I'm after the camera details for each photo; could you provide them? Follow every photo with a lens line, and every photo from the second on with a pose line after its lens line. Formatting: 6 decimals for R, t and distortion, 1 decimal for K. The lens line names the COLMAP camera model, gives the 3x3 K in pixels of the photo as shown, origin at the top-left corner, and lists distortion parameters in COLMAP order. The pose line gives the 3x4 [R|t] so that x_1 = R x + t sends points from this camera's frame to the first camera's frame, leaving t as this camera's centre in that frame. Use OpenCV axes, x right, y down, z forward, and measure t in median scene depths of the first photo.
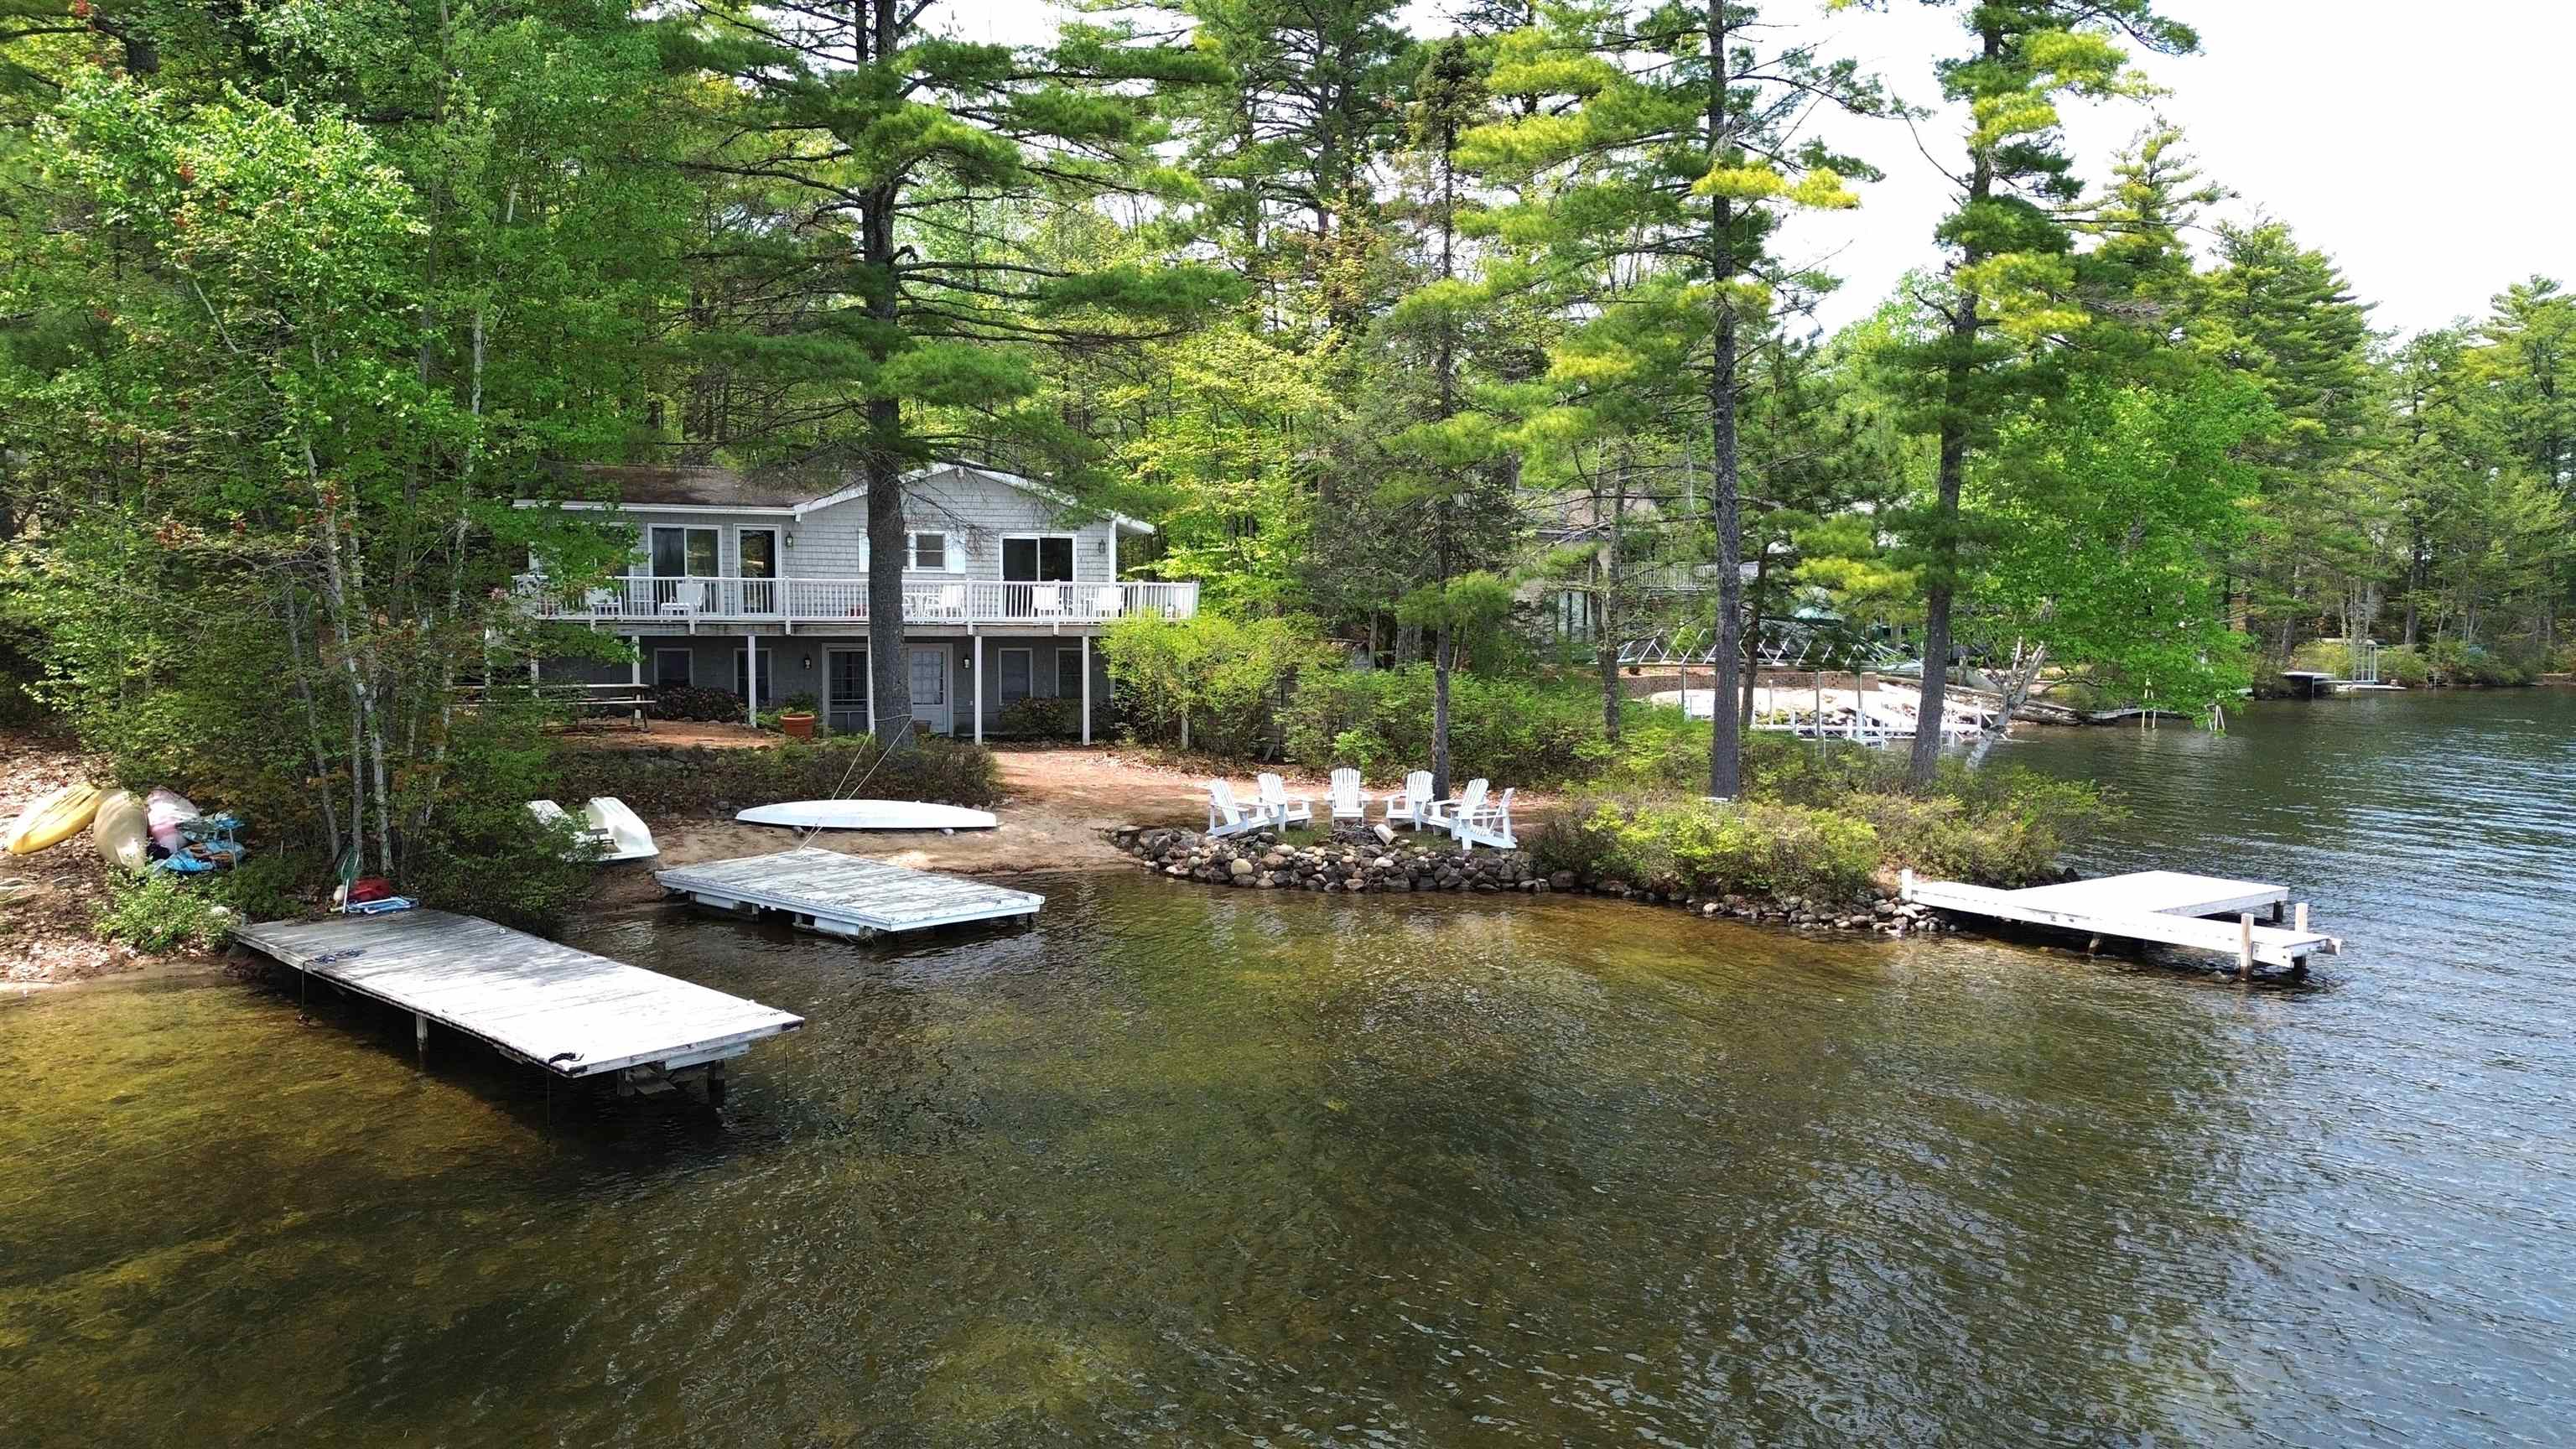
lens RADIAL K [[1827.8, 0, 1288.0], [0, 1827.8, 724.5], [0, 0, 1]] dist [0.091889, -0.105113]
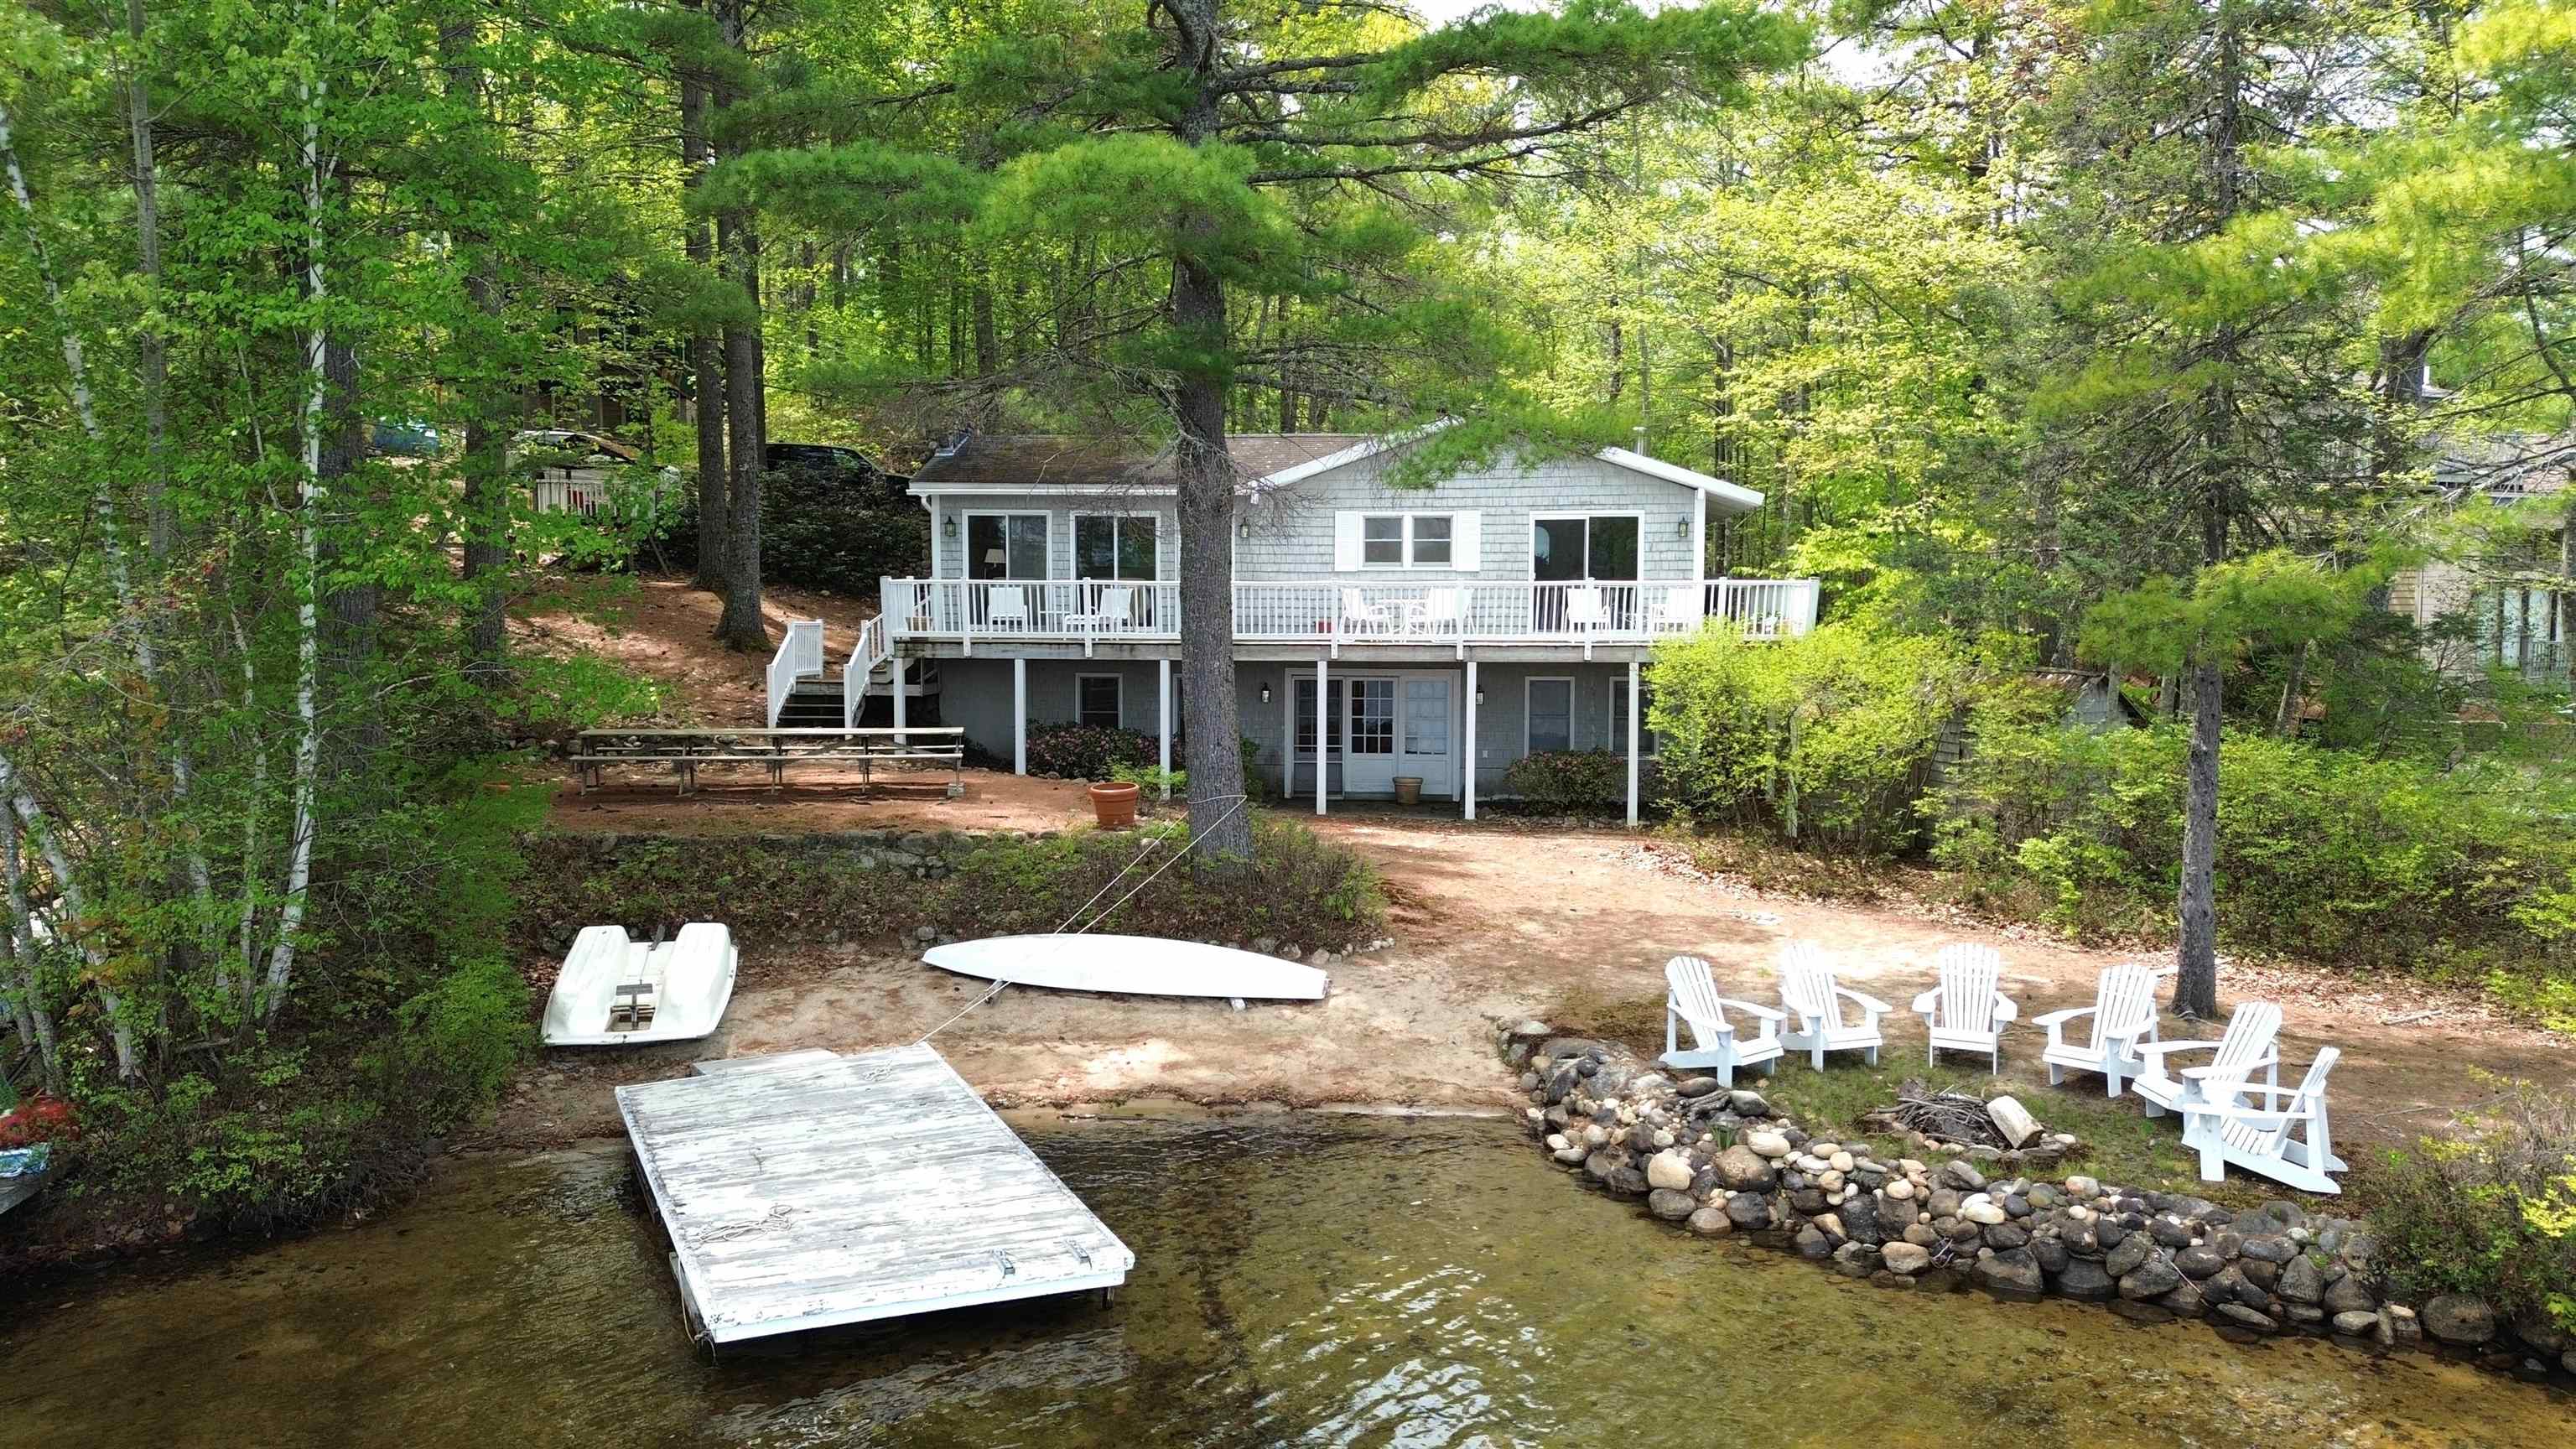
lens RADIAL K [[1827.8, 0, 1288.0], [0, 1827.8, 724.5], [0, 0, 1]] dist [0.091889, -0.105113]
pose [[0.906881, 0.026734, -0.420539, 0.078723], [-0.026351, 0.999630, 0.006720, -0.037707], [0.420563, 0.004987, 0.907250, 0.480417]]
